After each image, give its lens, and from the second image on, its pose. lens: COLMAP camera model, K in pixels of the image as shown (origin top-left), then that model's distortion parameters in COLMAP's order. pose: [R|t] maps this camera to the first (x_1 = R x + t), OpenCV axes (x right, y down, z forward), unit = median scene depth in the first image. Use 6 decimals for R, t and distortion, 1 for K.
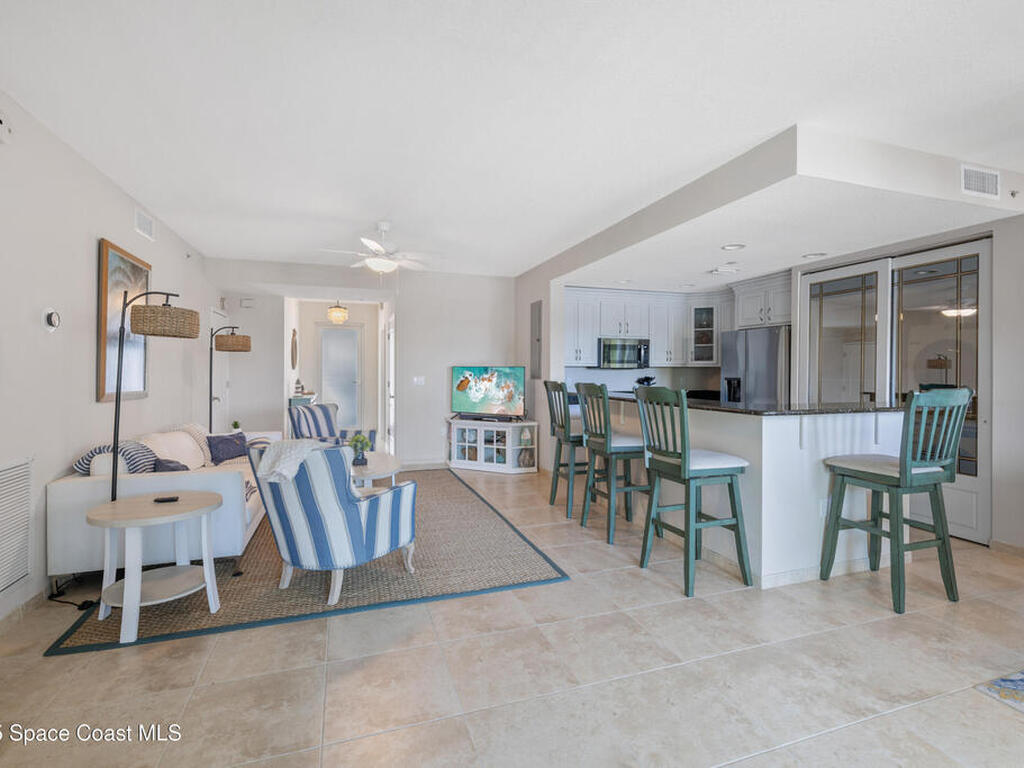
lens RADIAL K [[478.0, 0, 508.0], [0, 478.0, 378.7], [0, 0, 1]] dist [0.000561, 0.000123]
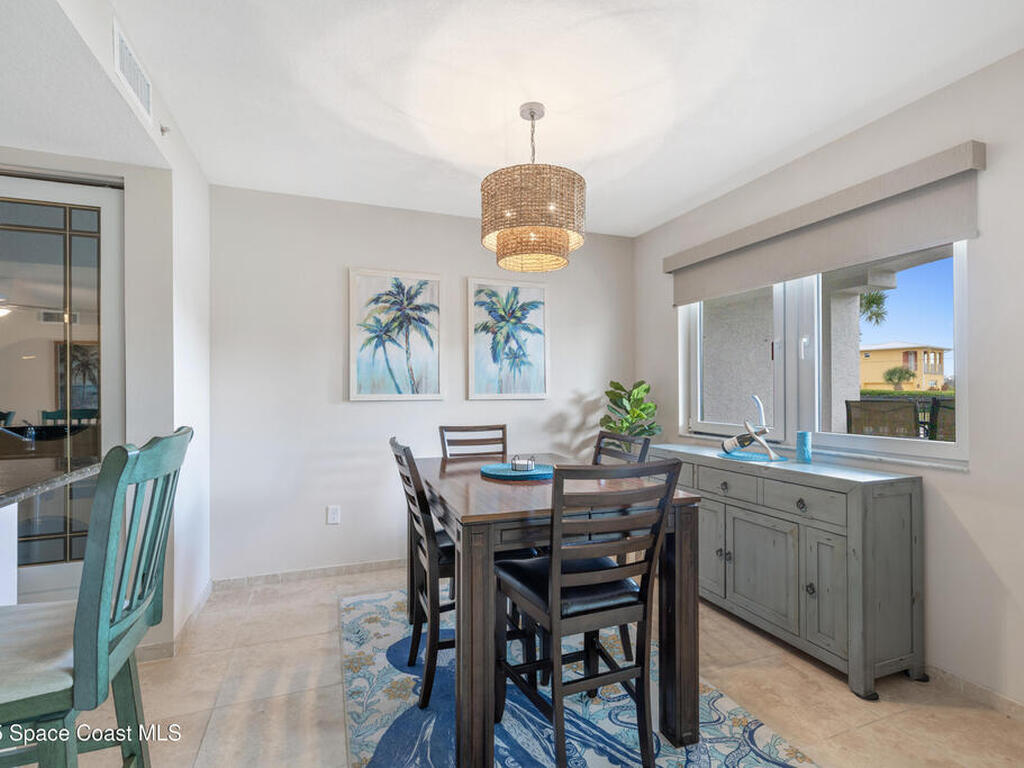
lens RADIAL K [[478.0, 0, 508.0], [0, 478.0, 378.7], [0, 0, 1]] dist [0.000561, 0.000123]
pose [[-0.046683, -0.001874, 0.998908, 0.179249], [0.014612, 0.999890, 0.002559, -0.016463], [-0.998803, 0.014716, -0.046650, 0.269127]]
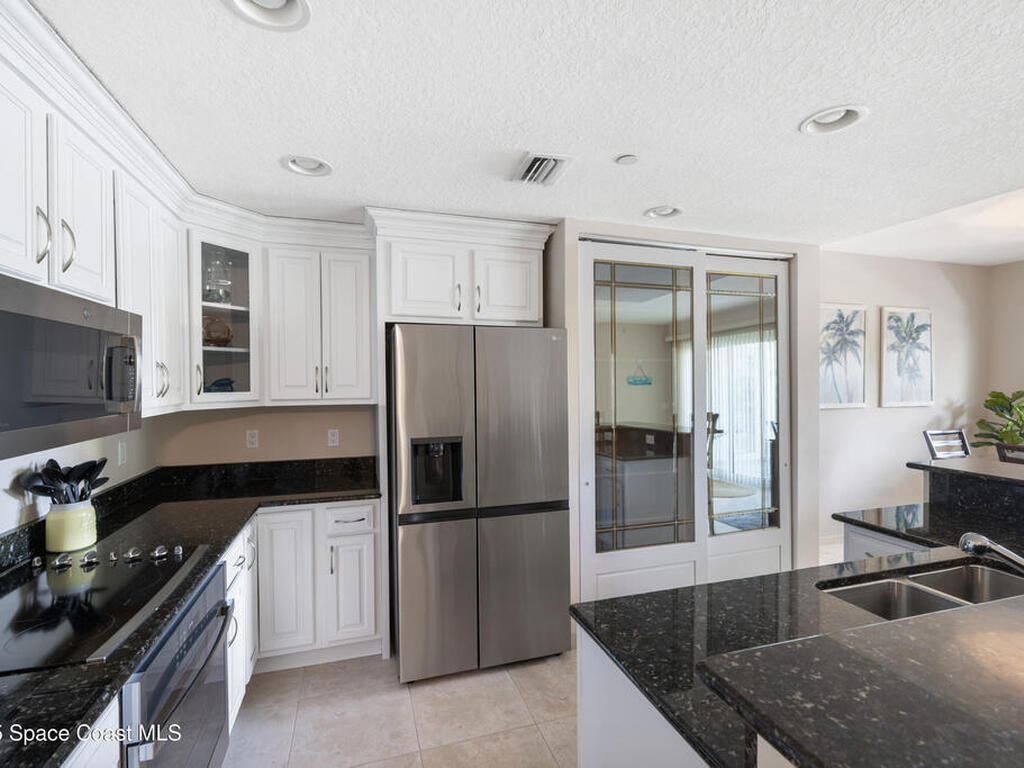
lens RADIAL K [[478.0, 0, 508.0], [0, 478.0, 378.7], [0, 0, 1]] dist [0.000561, 0.000123]
pose [[0.024189, -0.008936, 0.999667, 0.047799], [0.020874, 0.999747, 0.008432, -0.048044], [-0.999489, 0.020663, 0.024369, 0.800971]]
